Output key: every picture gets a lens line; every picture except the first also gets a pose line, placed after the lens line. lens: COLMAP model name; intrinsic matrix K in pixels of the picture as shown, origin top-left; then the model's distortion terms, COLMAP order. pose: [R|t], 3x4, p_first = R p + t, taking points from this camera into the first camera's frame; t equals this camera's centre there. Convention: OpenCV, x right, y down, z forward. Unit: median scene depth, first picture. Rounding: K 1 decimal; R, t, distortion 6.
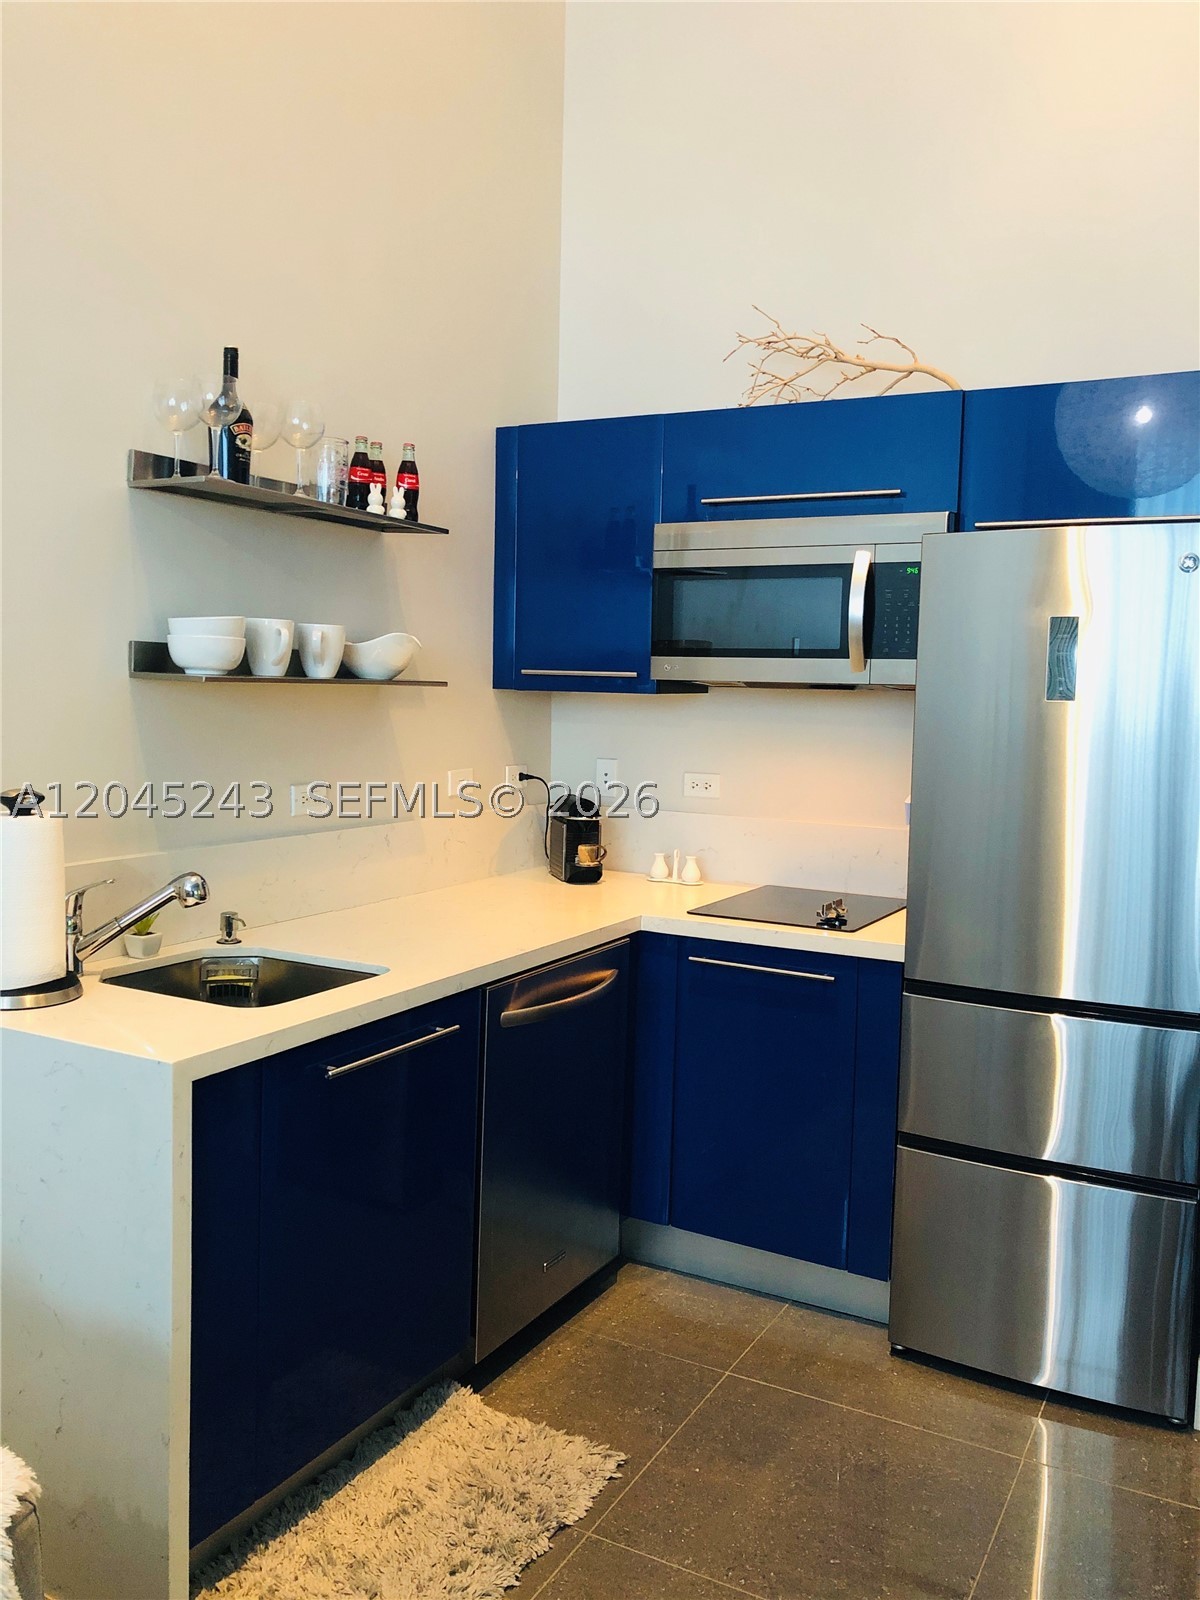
lens RADIAL K [[1311.0, 0, 600.0], [0, 1311.0, 800.0], [0, 0, 1]] dist [0.077049, -0.003982]
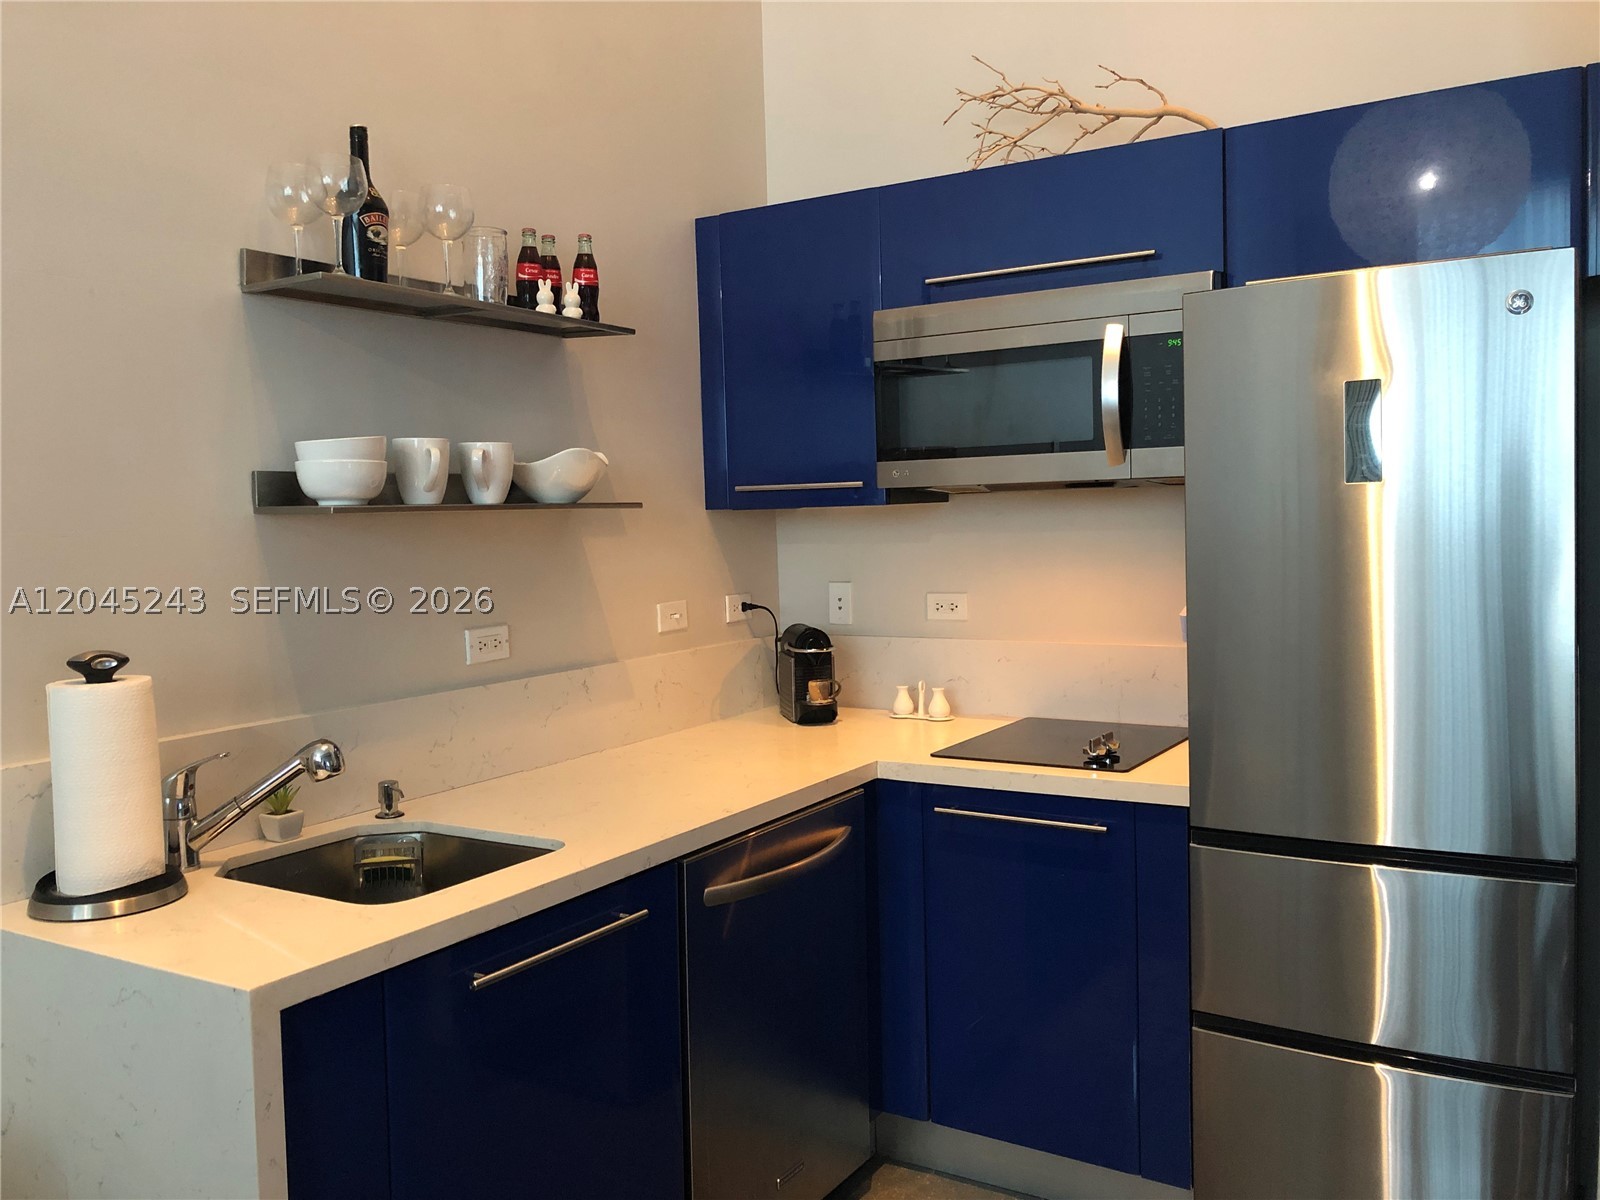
lens RADIAL K [[1315.0, 0, 800.0], [0, 1315.0, 600.0], [0, 0, 1]] dist [0.047648, 0.004182]
pose [[0.997173, -0.048455, -0.057428, 0.037381], [0.047204, 0.998622, -0.022945, -0.000128], [0.058461, 0.020169, 0.998086, 0.139032]]
